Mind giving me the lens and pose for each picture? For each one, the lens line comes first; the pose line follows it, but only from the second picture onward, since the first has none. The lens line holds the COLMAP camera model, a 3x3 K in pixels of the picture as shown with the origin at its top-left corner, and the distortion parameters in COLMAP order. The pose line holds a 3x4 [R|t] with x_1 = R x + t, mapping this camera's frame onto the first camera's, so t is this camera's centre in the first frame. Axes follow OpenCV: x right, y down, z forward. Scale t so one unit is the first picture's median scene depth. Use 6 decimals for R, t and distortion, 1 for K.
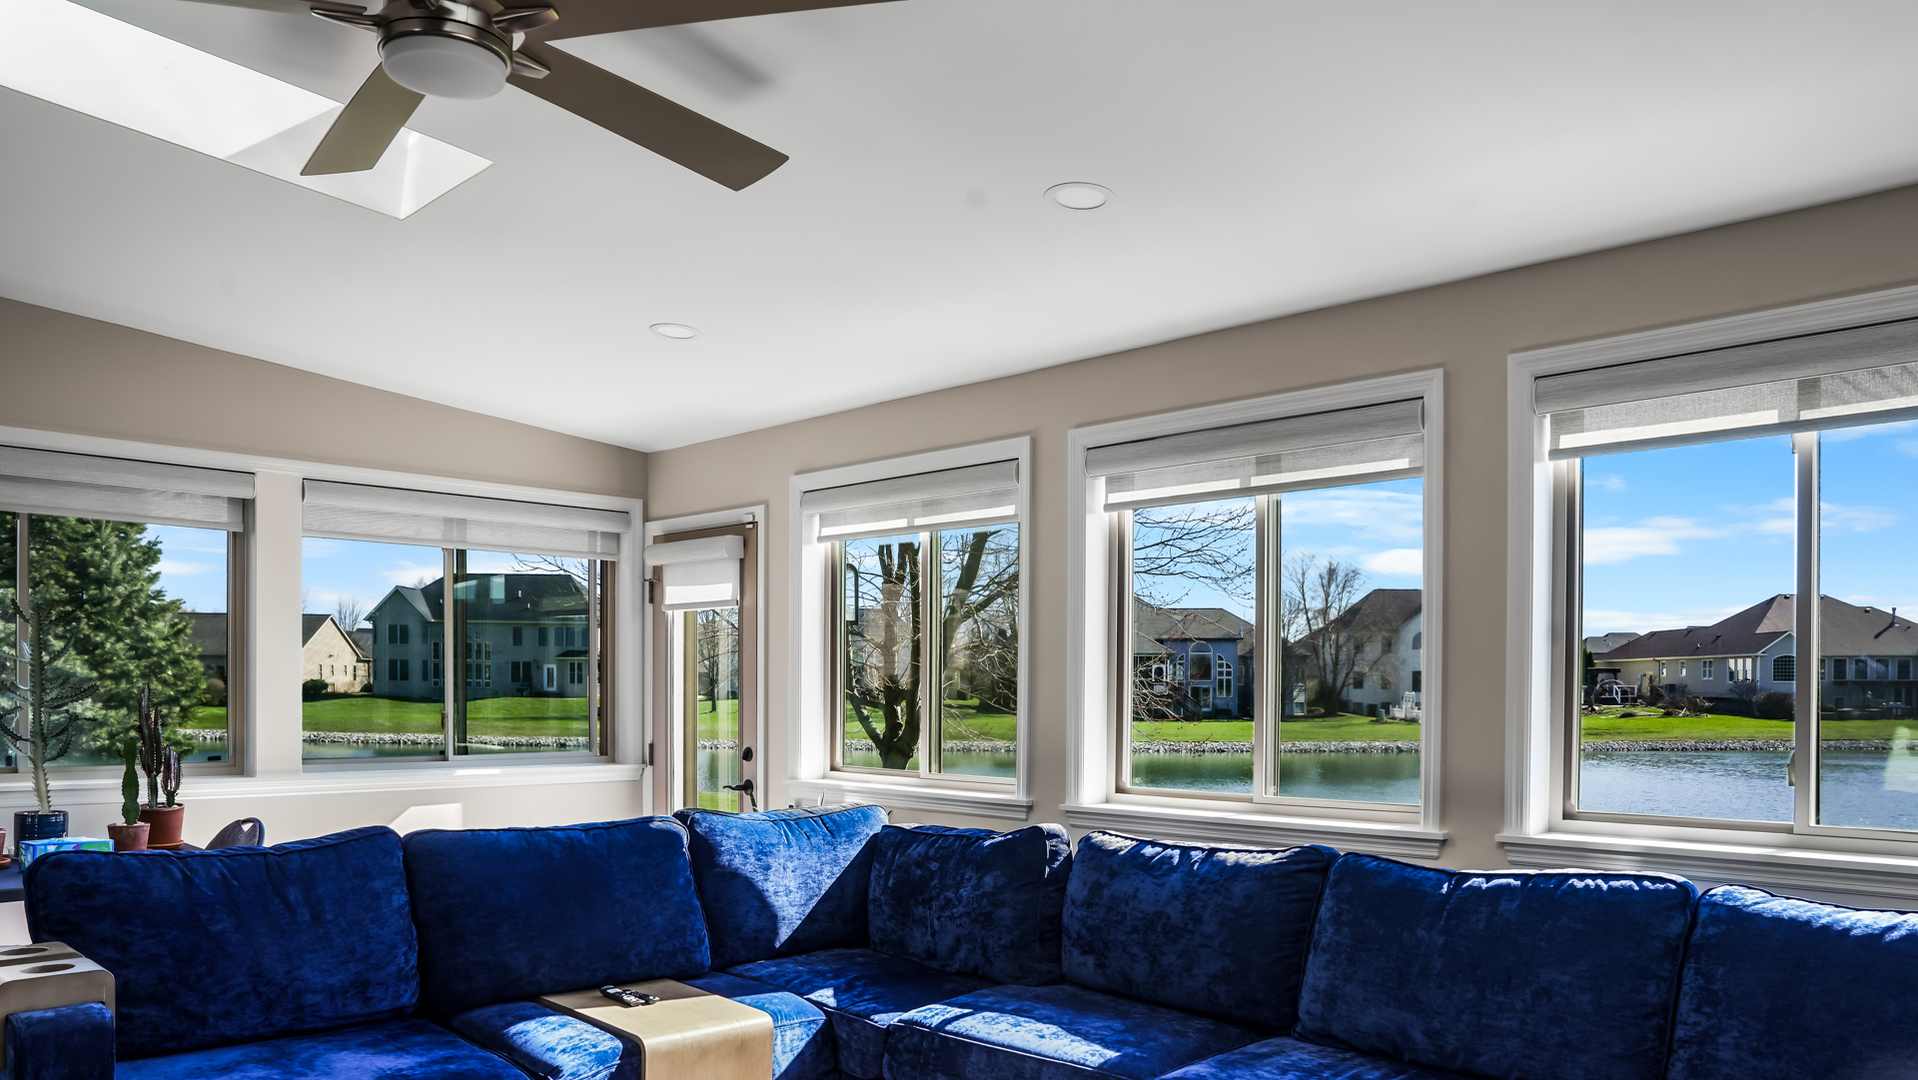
lens RADIAL K [[1394.3, 0, 956.7], [0, 1394.3, 588.9], [0, 0, 1]] dist [-0.141700, 0.181706]
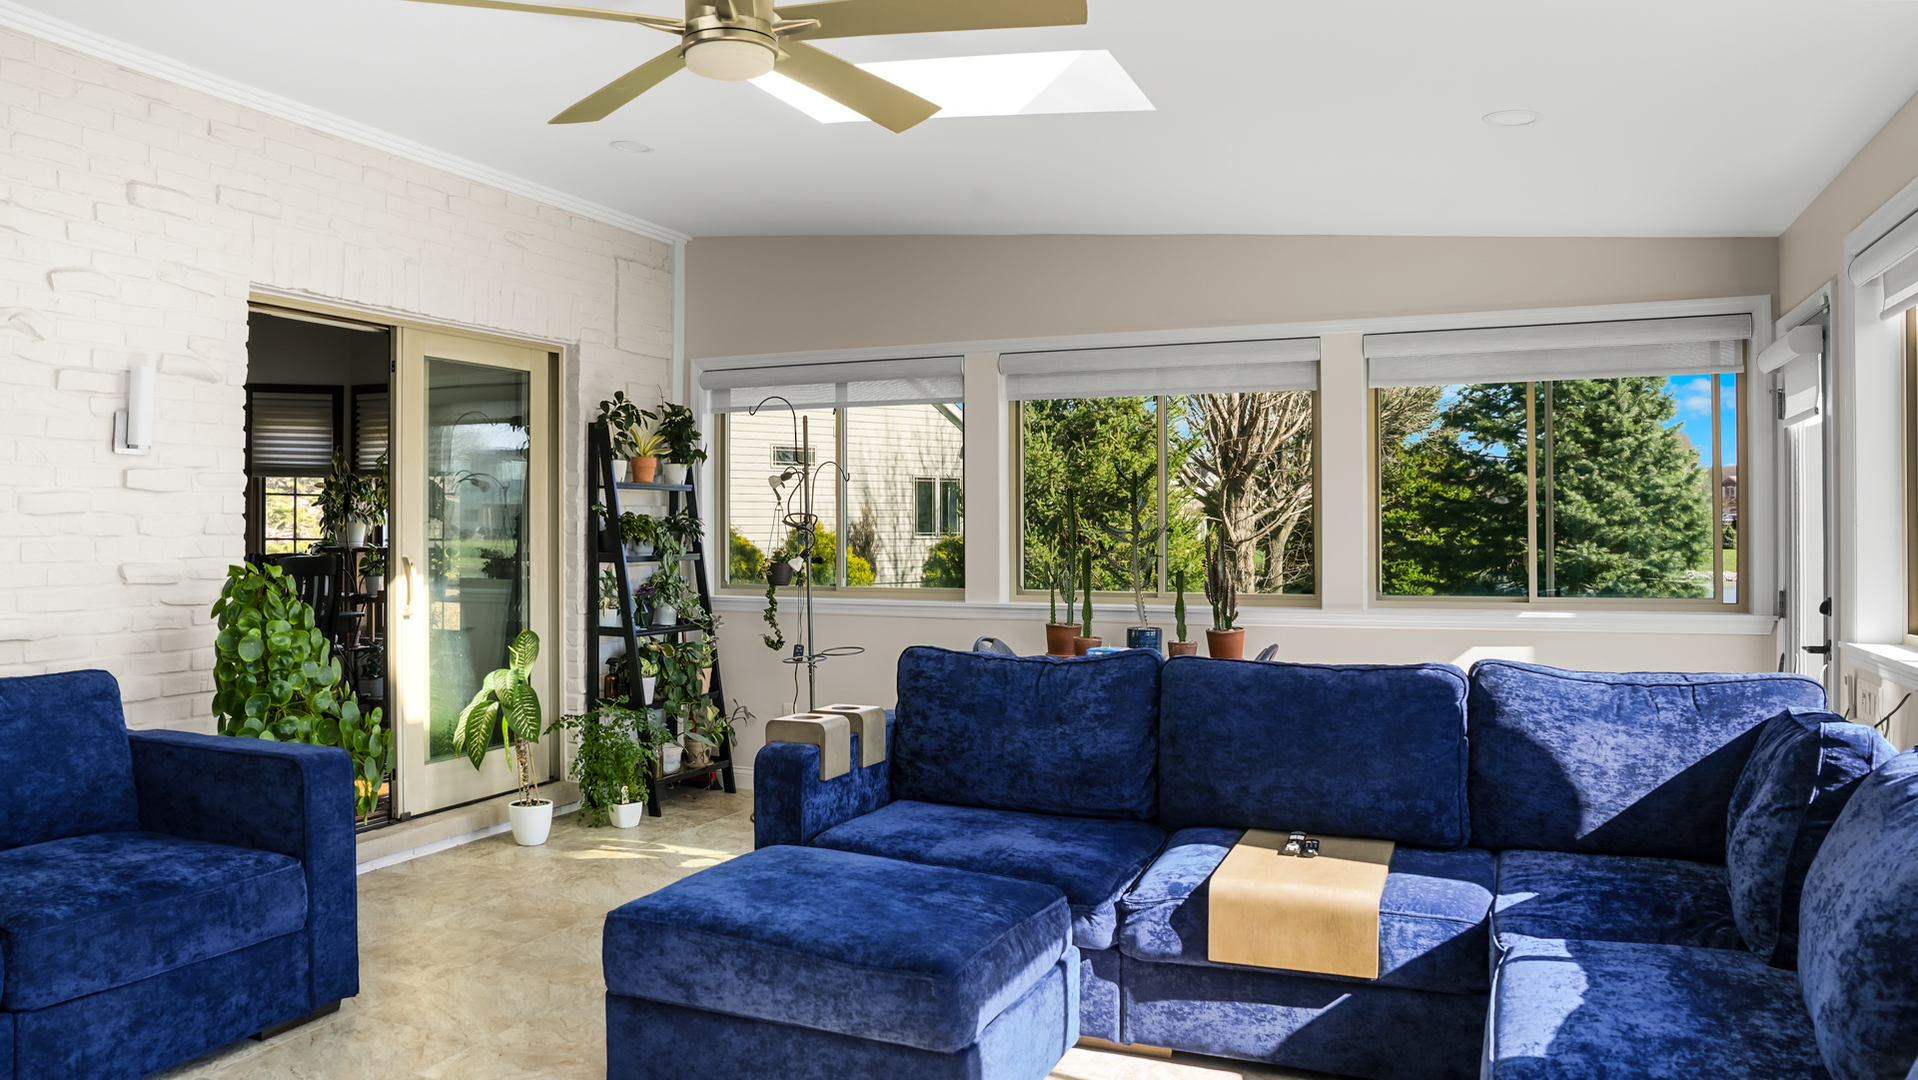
lens RADIAL K [[1326.2, 0, 959.1], [0, 1326.2, 461.7], [0, 0, 1]] dist [0.001402, 0.001143]
pose [[0.393561, -0.057338, -0.917509, 0.310635], [0.073725, 0.996807, -0.030670, 0.023576], [0.916338, -0.055572, 0.396531, 0.249024]]
